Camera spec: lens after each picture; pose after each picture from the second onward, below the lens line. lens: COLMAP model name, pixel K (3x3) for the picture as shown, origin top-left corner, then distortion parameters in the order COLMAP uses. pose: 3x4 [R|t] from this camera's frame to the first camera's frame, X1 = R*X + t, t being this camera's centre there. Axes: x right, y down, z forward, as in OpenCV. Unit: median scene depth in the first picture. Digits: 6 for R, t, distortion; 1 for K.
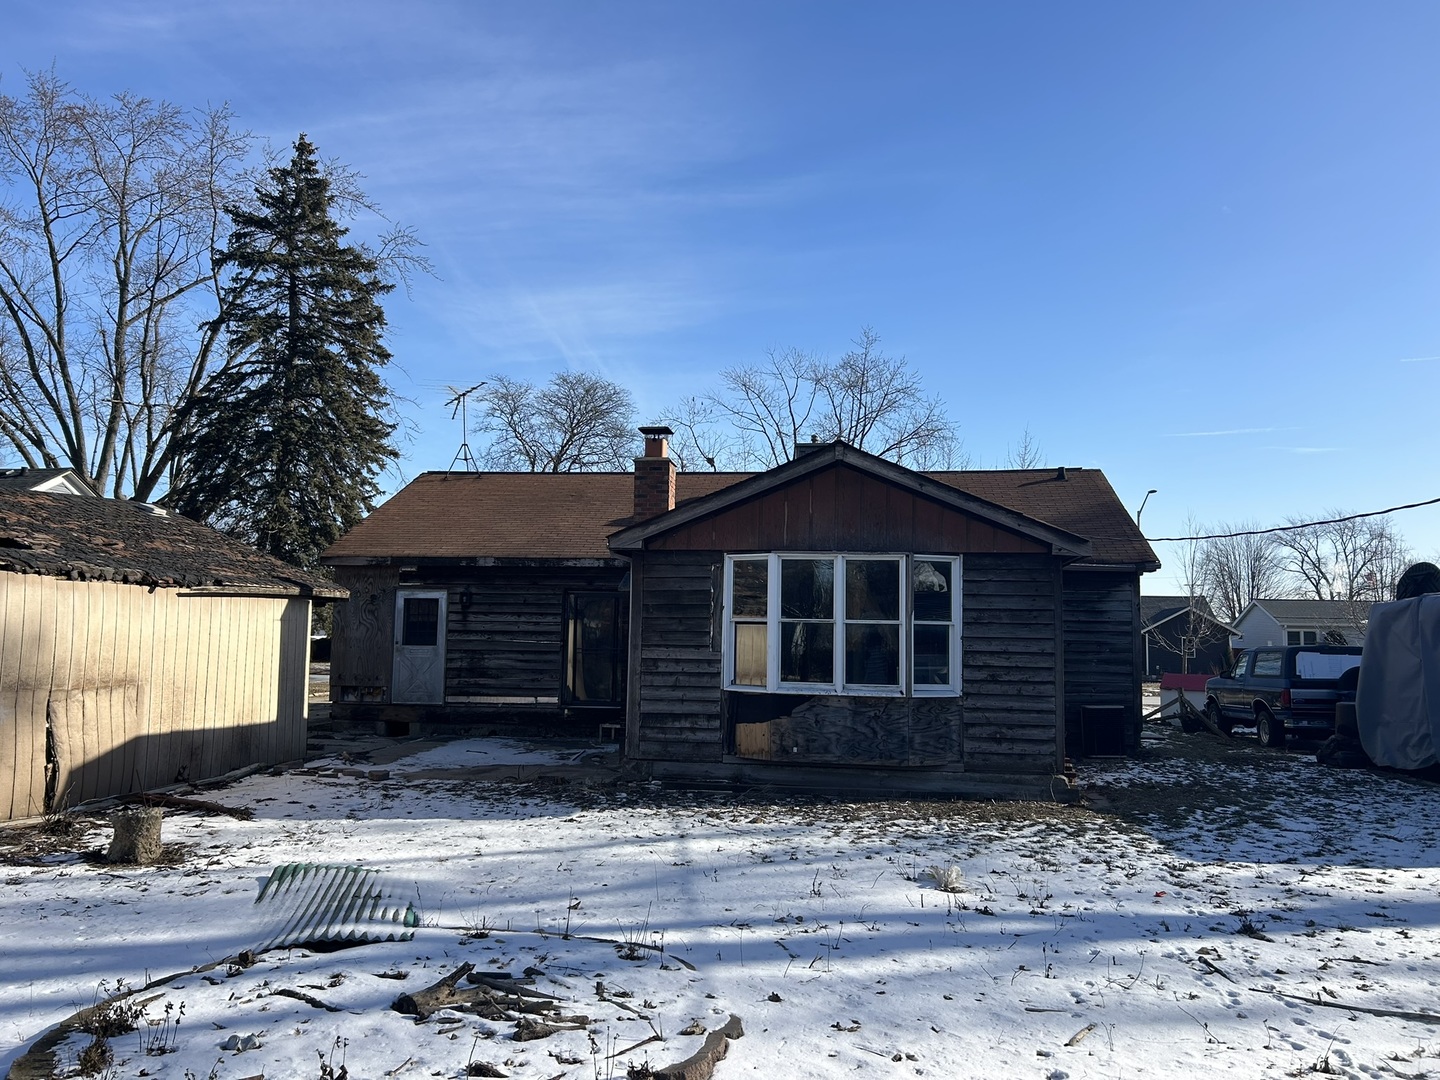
lens RADIAL K [[1081.7, 0, 713.0], [0, 1081.7, 552.0], [0, 0, 1]] dist [0.054143, -0.048456]
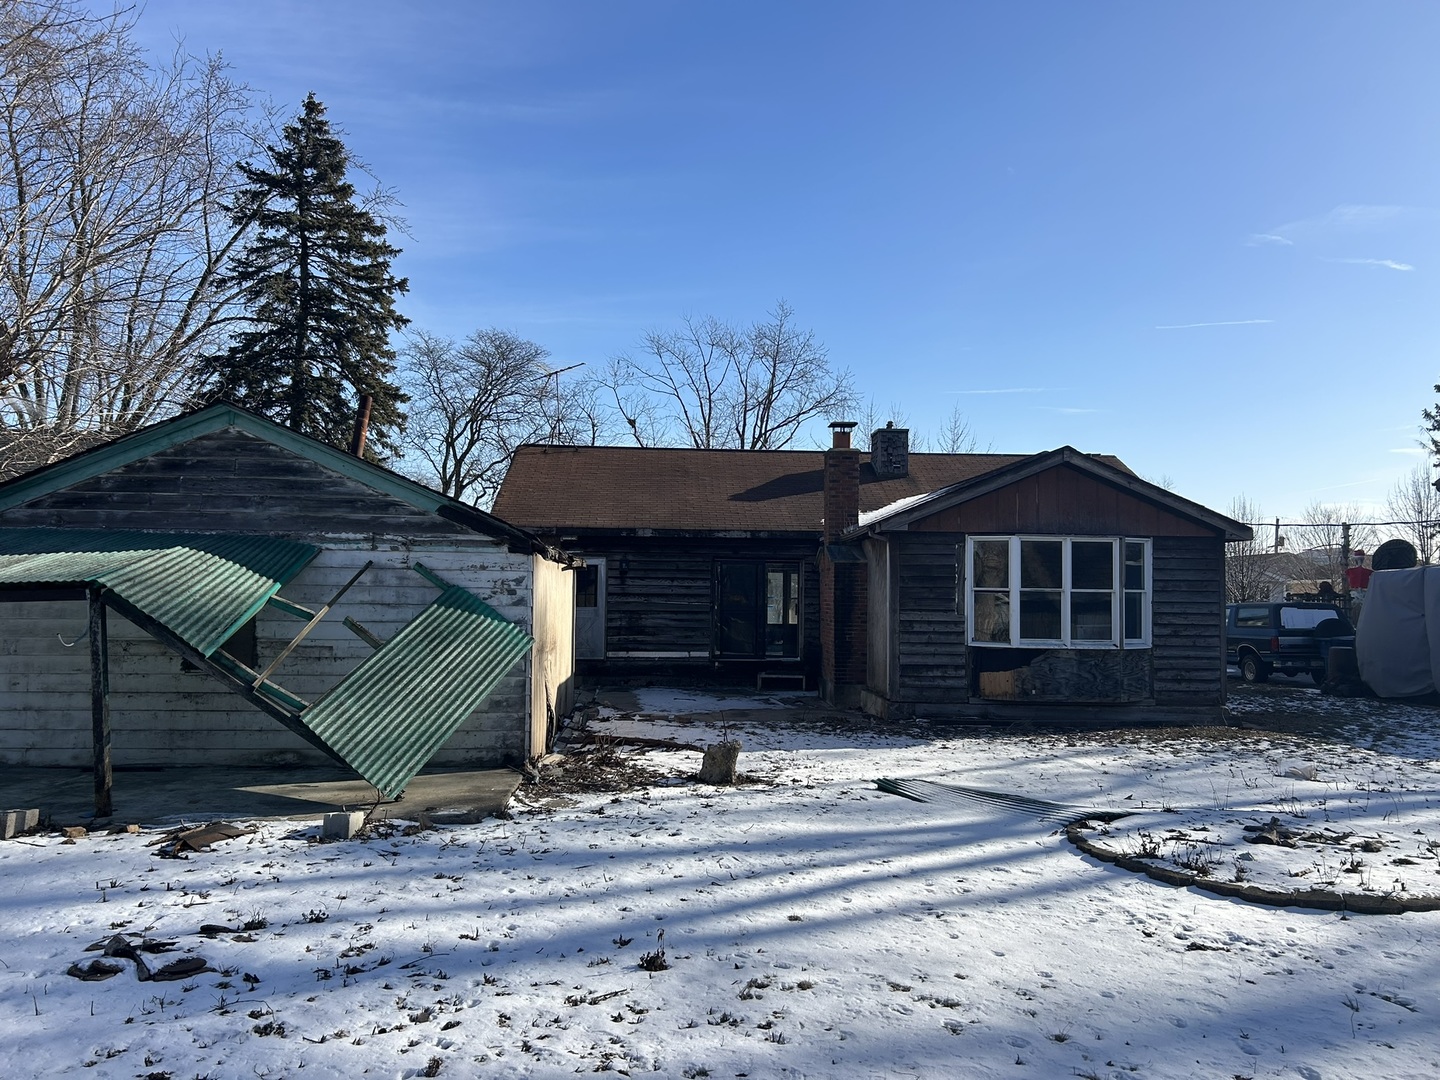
lens RADIAL K [[1081.7, 0, 693.0], [0, 1081.7, 552.6], [0, 0, 1]] dist [0.054143, -0.048456]
pose [[0.982148, 0.002156, 0.188097, -0.515142], [-0.011200, 0.998831, 0.047031, -0.032522], [-0.187775, -0.048298, 0.981024, -0.150640]]
